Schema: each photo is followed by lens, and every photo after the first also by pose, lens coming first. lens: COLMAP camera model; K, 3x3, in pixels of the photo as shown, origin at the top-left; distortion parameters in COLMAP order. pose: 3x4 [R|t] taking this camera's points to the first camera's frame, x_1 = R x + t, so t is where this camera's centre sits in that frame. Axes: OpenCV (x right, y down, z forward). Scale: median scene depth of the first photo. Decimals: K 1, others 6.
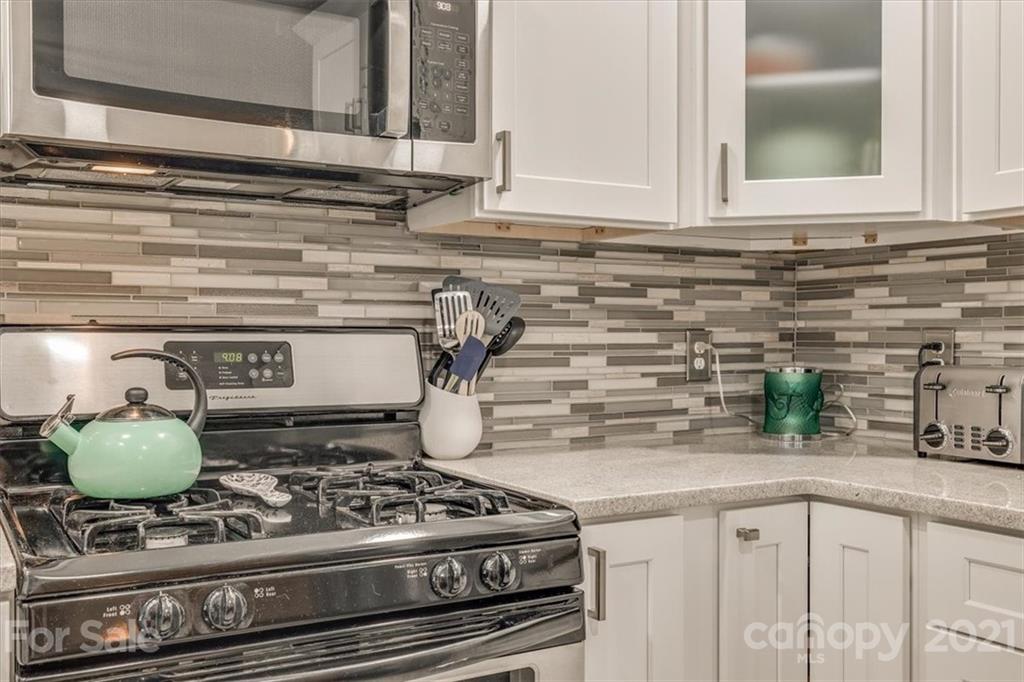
lens RADIAL K [[1004.2, 0, 510.8], [0, 1004.2, 342.2], [0, 0, 1]] dist [0.018173, 0.000000]
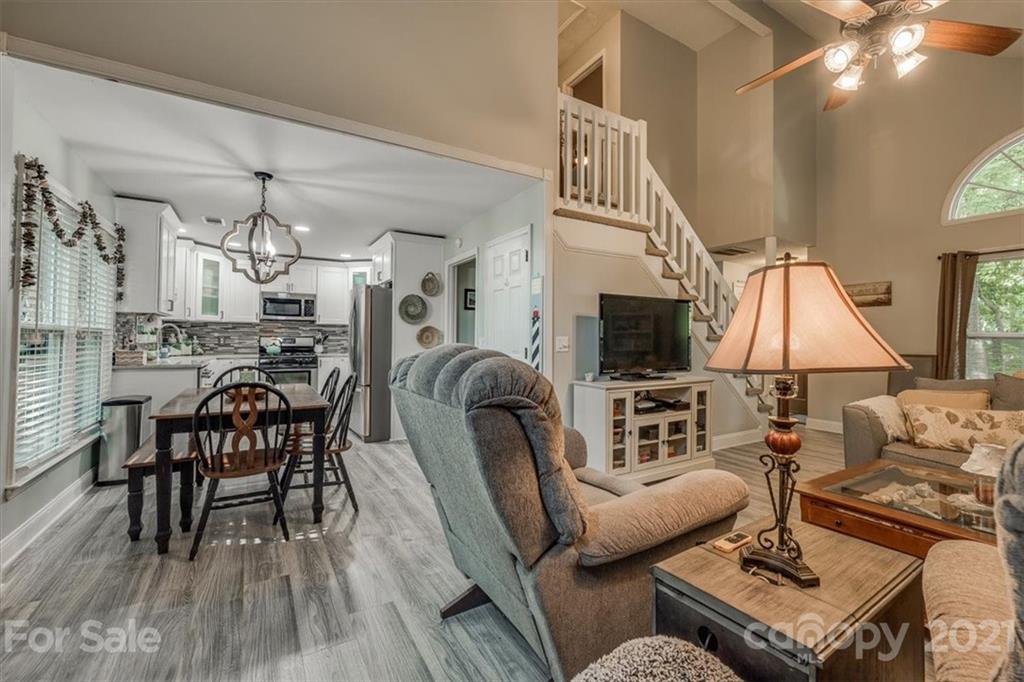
lens RADIAL K [[432.7, 0, 516.6], [0, 432.7, 331.5], [0, 0, 1]] dist [-0.003561, 0.000379]
pose [[0.999903, 0.008775, 0.010791, 1.518569], [-0.008588, 0.999815, -0.017182, -0.011050], [-0.010940, 0.017087, 0.999794, -2.525348]]
